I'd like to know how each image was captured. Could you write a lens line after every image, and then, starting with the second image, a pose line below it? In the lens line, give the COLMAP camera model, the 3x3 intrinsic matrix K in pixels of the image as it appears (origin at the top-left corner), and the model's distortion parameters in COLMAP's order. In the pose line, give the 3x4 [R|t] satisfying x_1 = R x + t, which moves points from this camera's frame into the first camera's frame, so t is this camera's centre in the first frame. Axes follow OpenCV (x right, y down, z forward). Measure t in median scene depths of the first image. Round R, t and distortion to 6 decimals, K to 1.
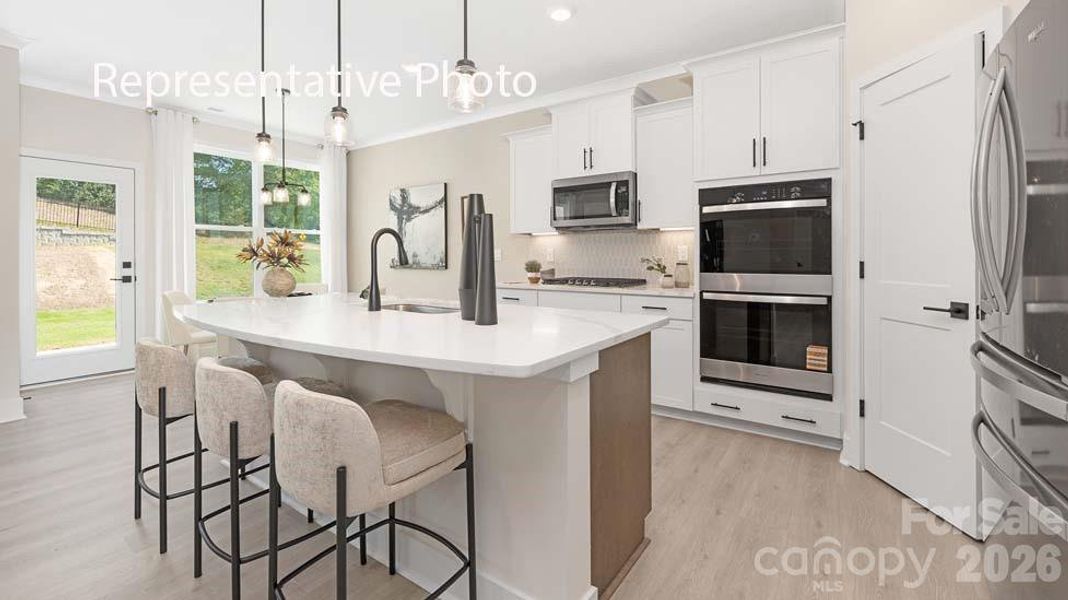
lens RADIAL K [[448.8, 0, 536.2], [0, 448.8, 254.4], [0, 0, 1]] dist [0.000094, 0.000063]
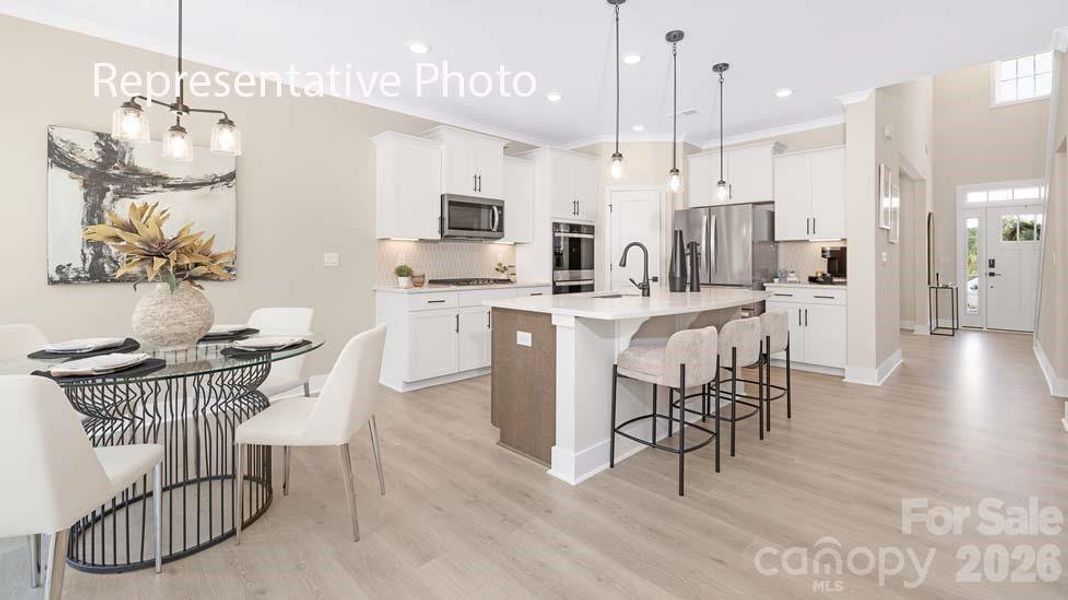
lens RADIAL K [[460.7, 0, 537.1], [0, 460.7, 255.9], [0, 0, 1]] dist [0.002270, 0.000523]
pose [[0.180797, 0.011640, 0.983452, -1.107298], [-0.004670, 0.999929, -0.010976, 0.002576], [-0.983509, -0.002608, 0.180838, 0.601844]]
